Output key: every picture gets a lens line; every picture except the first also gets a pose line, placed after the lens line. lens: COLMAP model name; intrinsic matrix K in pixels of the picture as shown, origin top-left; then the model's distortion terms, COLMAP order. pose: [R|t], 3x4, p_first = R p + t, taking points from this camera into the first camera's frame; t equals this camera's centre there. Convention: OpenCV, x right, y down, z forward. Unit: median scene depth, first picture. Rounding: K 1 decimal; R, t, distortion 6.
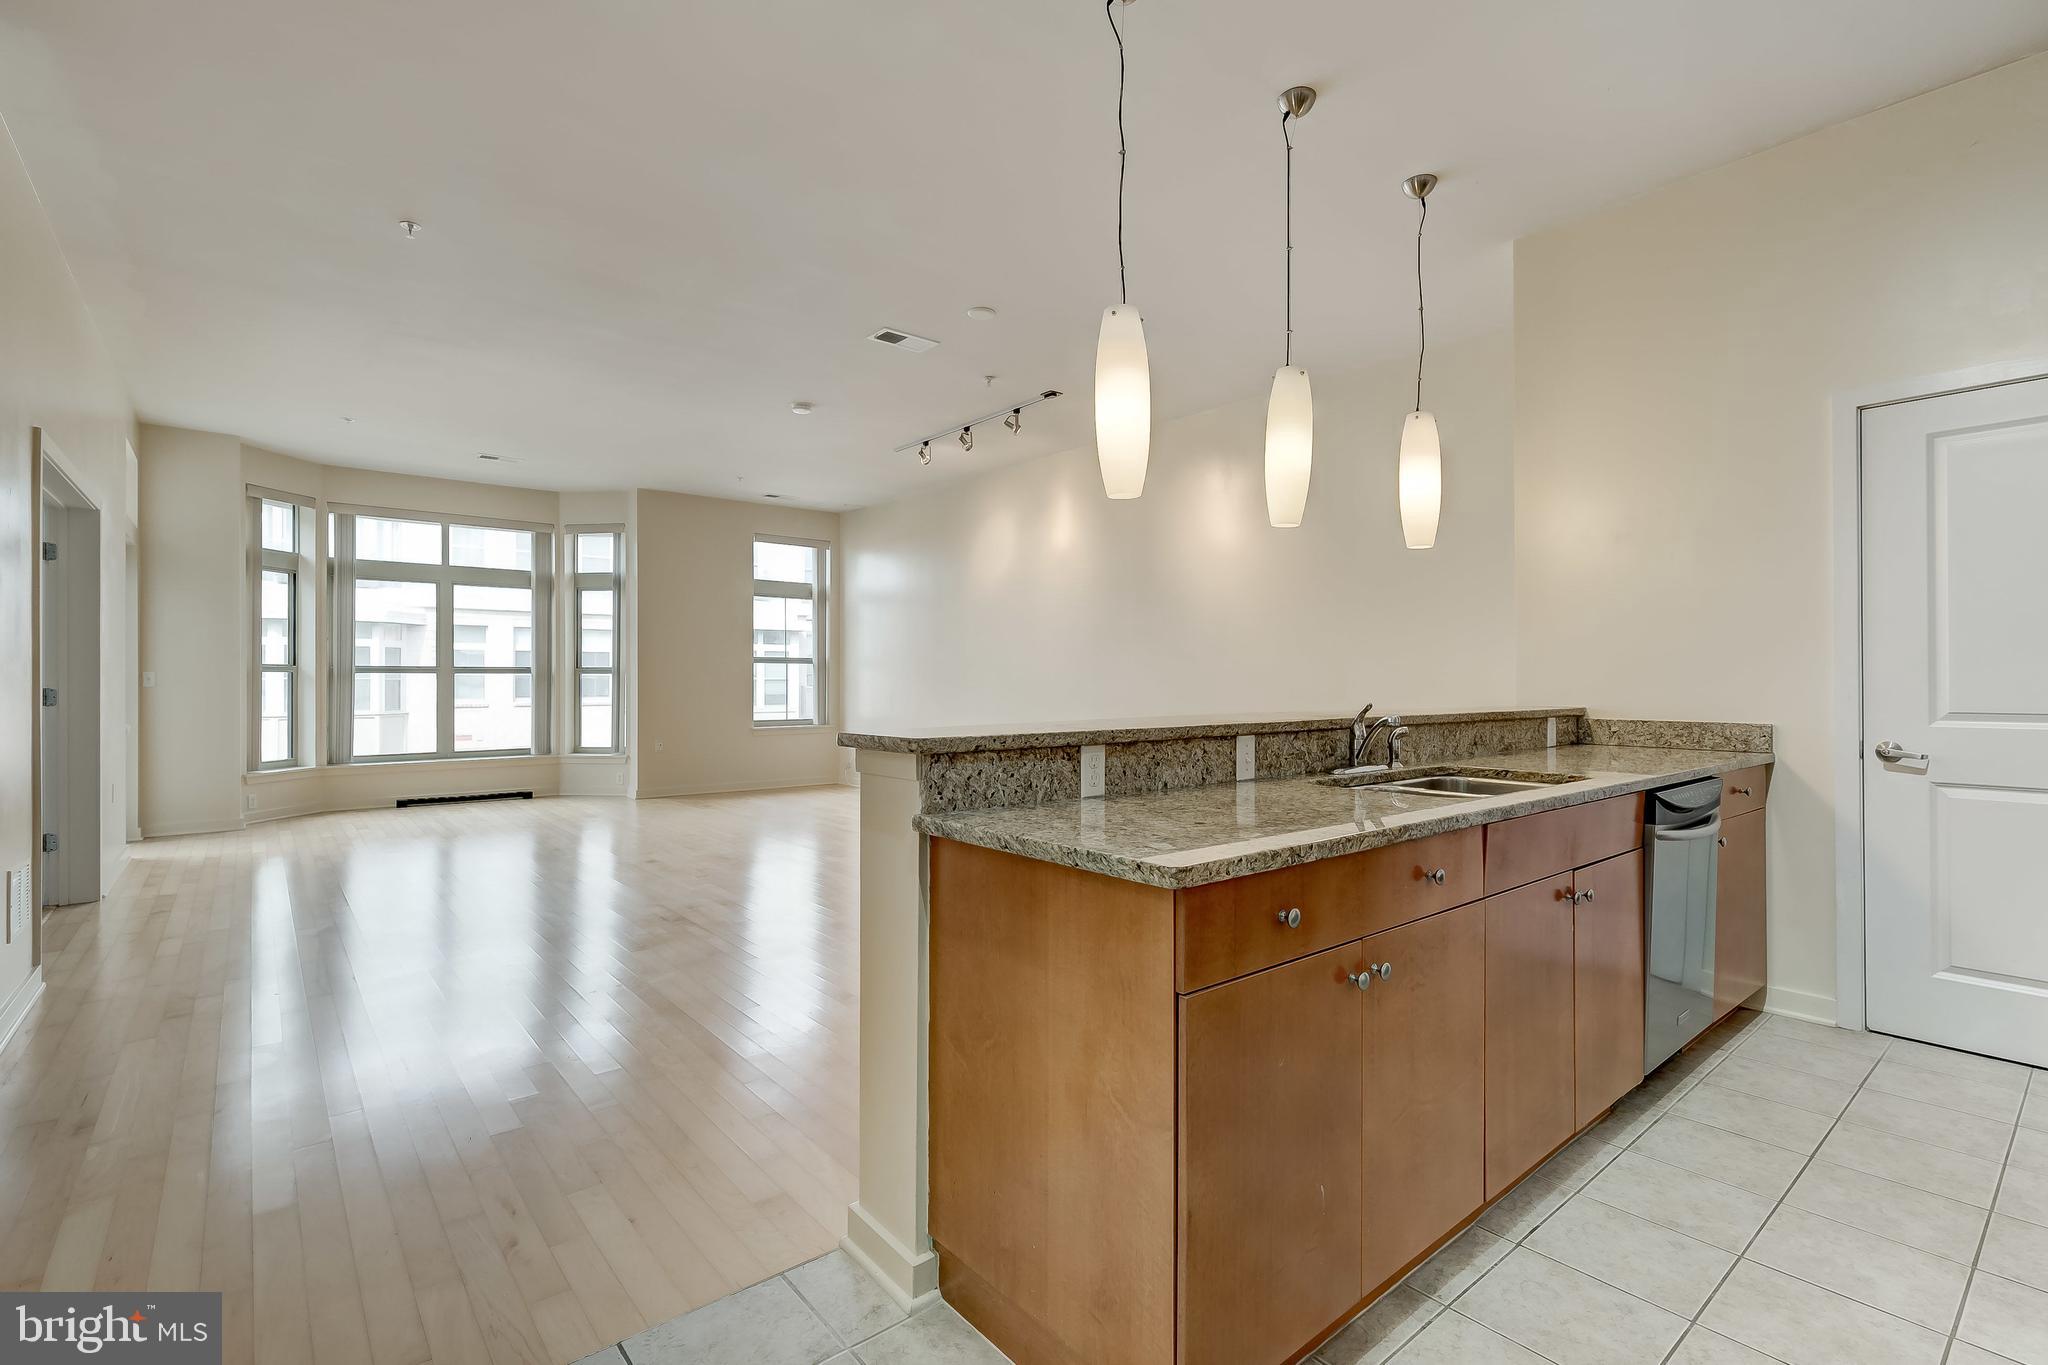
lens RADIAL K [[925.3, 0, 1020.5], [0, 925.3, 677.4], [0, 0, 1]] dist [0.004693, 0.000568]
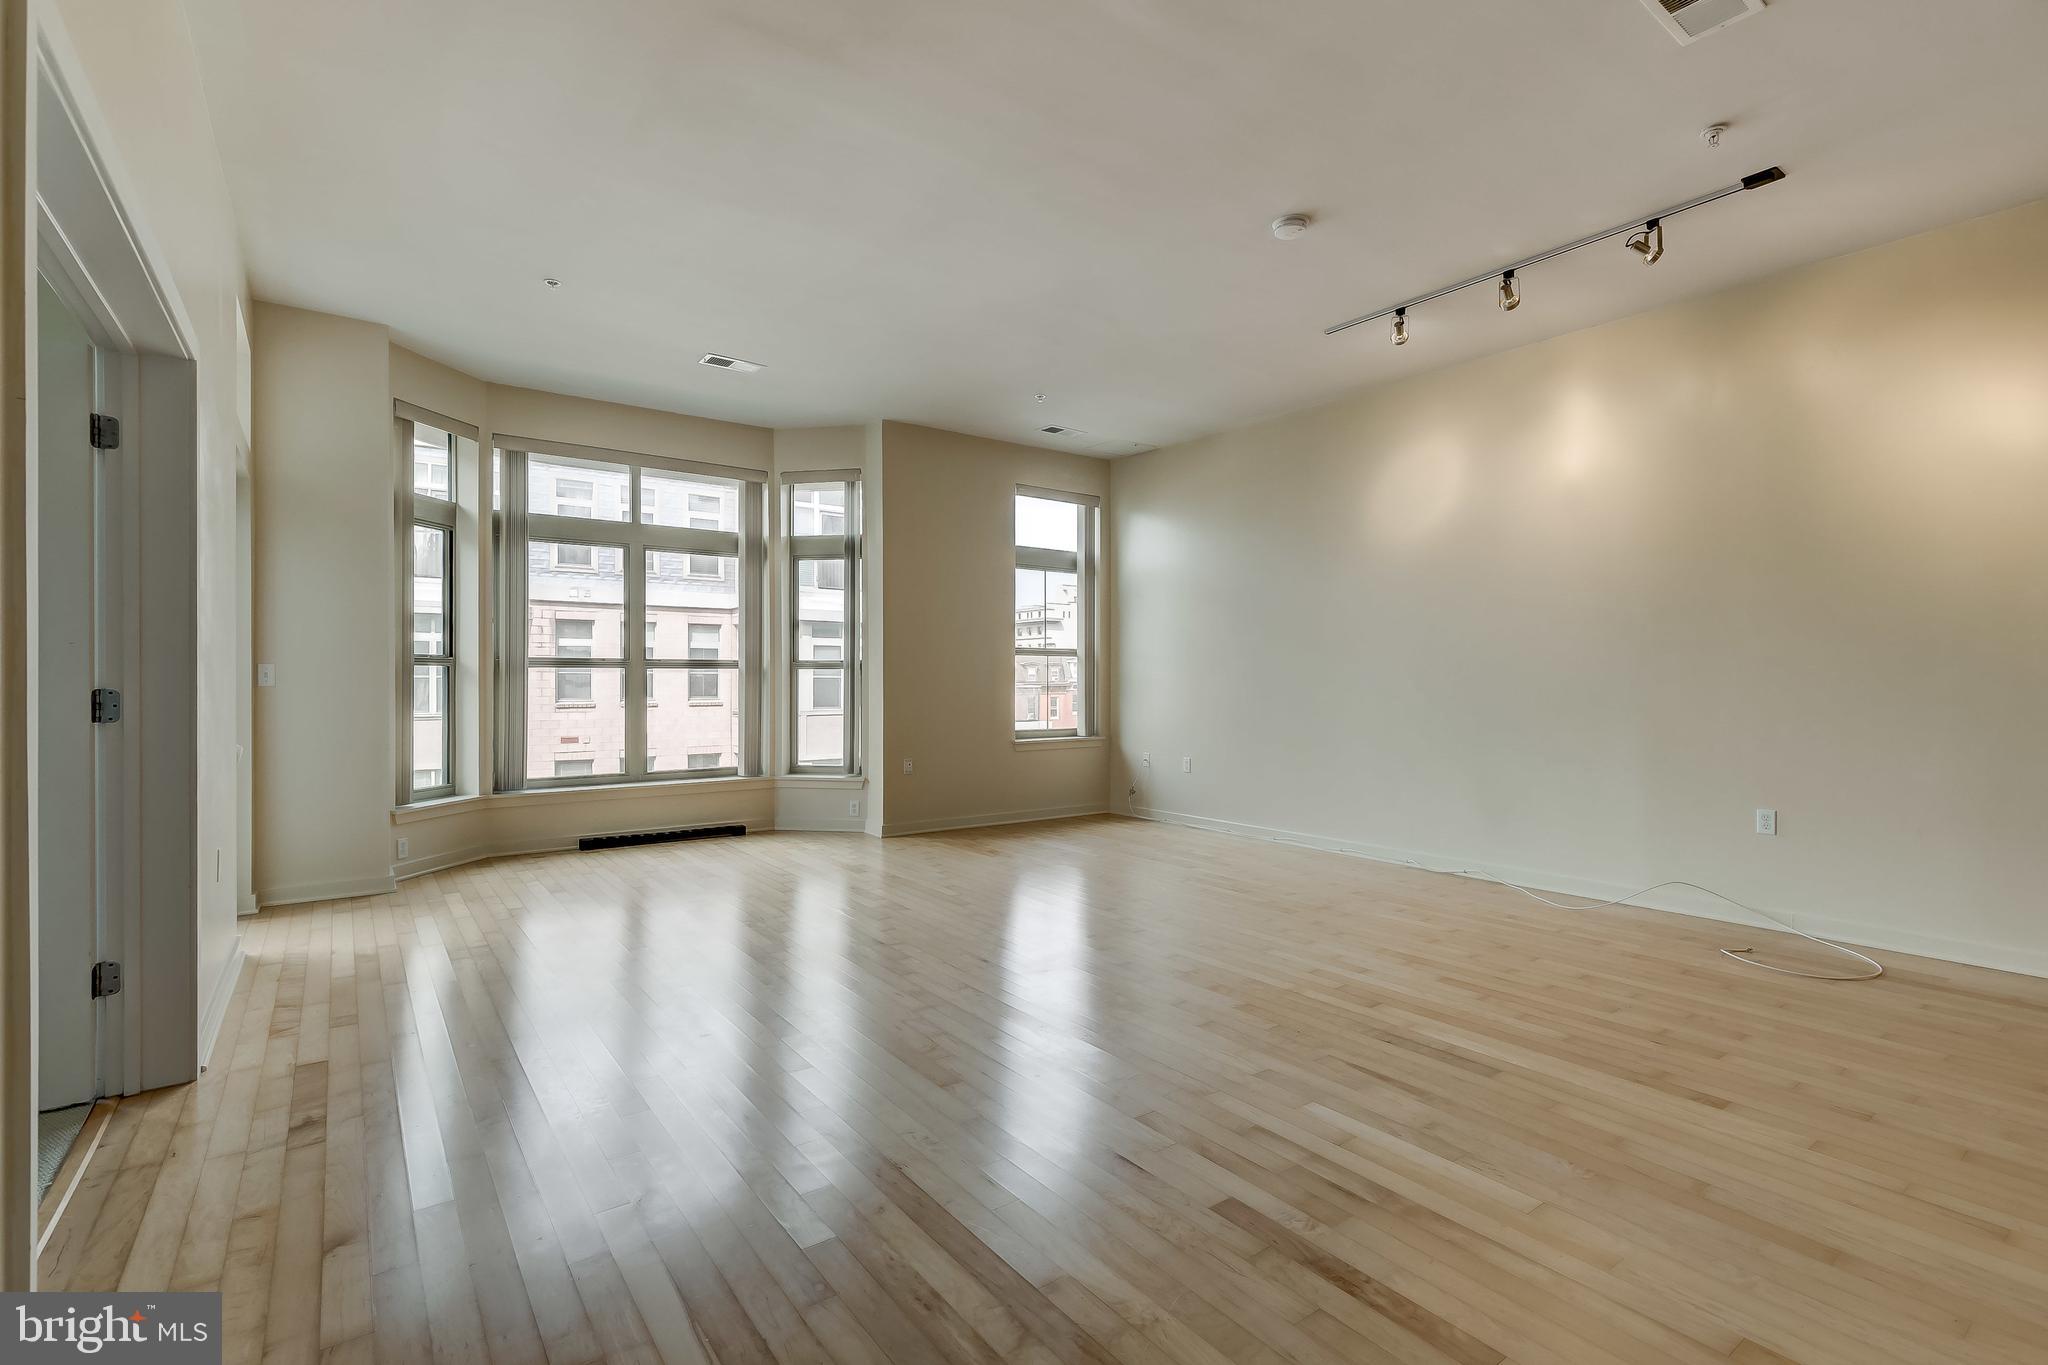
lens RADIAL K [[925.3, 0, 1022.9], [0, 925.3, 678.2], [0, 0, 1]] dist [0.004693, 0.000568]
pose [[0.998409, 0.000523, -0.056388, -0.274070], [-0.000431, 0.999999, 0.001645, 0.002520], [0.056389, -0.001618, 0.998408, 0.278857]]
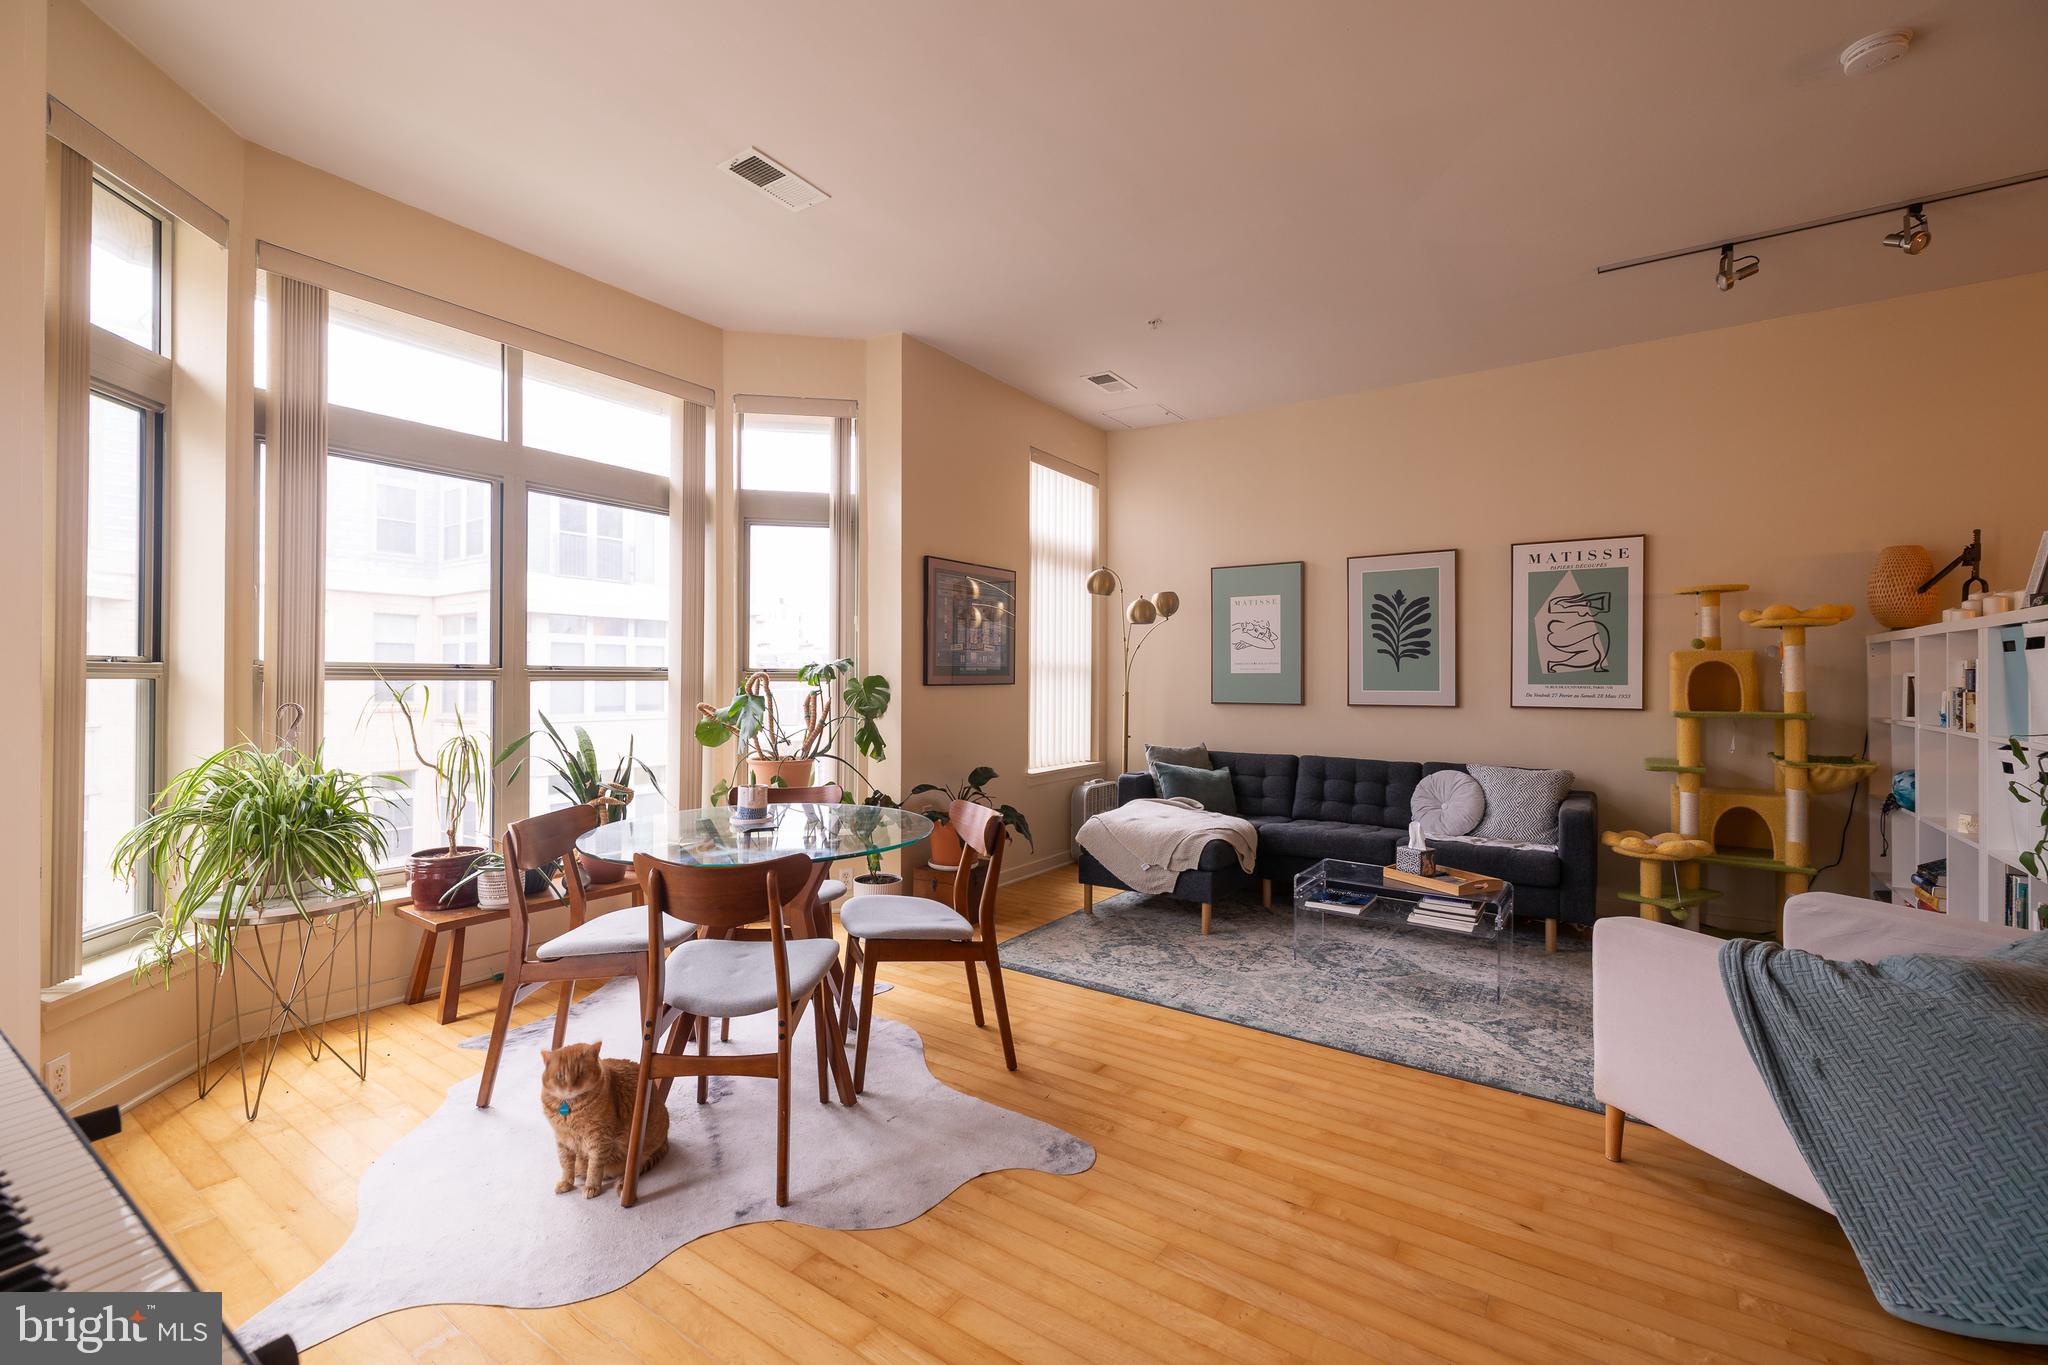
lens RADIAL K [[894.5, 0, 1021.3], [0, 894.5, 682.4], [0, 0, 1]] dist [0.011380, -0.001097]
pose [[0.964803, 0.010596, 0.262761, -0.508103], [-0.011388, 0.999934, 0.001492, -0.007973], [-0.262728, -0.004432, 0.964860, 0.521361]]
